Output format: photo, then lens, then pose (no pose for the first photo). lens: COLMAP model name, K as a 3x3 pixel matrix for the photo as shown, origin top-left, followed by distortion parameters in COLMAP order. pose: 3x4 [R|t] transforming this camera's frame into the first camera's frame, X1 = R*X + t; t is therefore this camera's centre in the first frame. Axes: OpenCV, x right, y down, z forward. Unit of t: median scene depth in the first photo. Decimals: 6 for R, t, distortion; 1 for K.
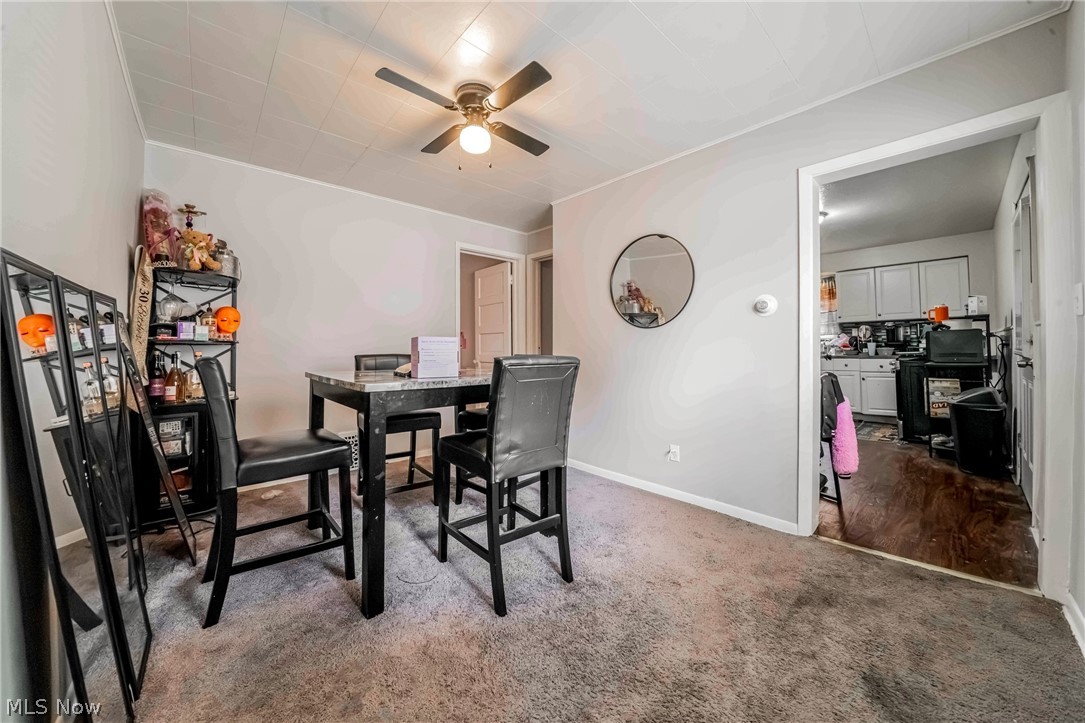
lens RADIAL K [[380.0, 0, 542.5], [0, 380.0, 361.5], [0, 0, 1]] dist [0.000012, -0.000011]
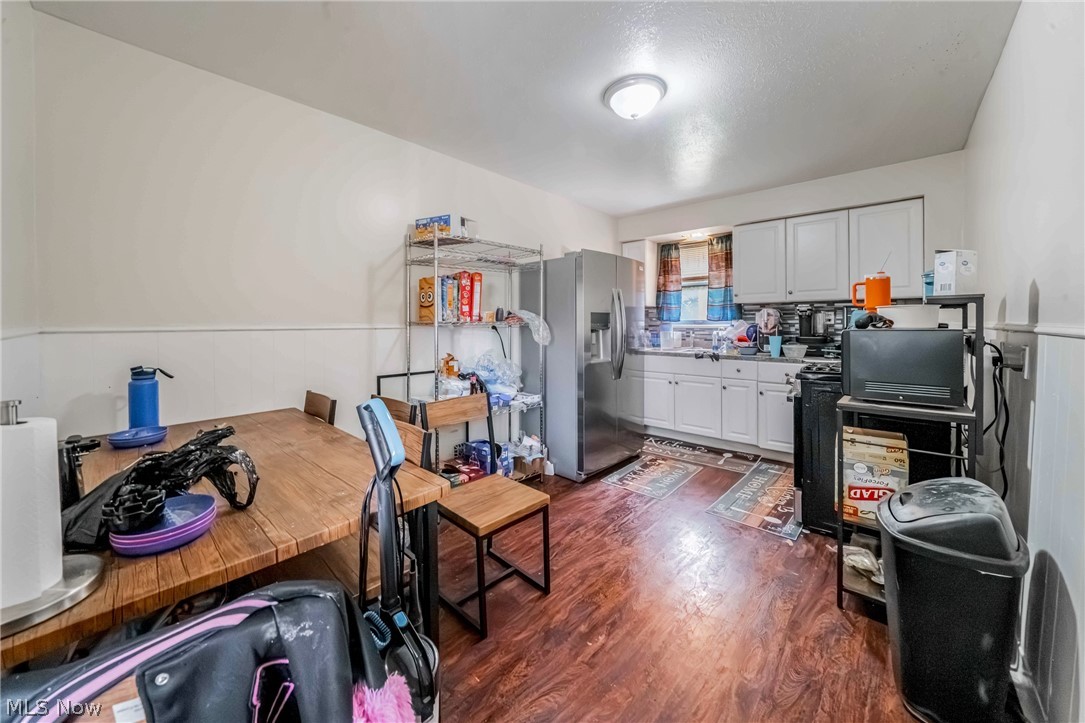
lens RADIAL K [[377.4, 0, 542.3], [0, 377.4, 352.8], [0, 0, 1]] dist [-0.001047, -0.000049]
pose [[0.996692, 0.003717, 0.081188, 0.427150], [-0.007471, 0.998914, 0.045983, -0.048061], [-0.080929, -0.046437, 0.995637, 0.403318]]
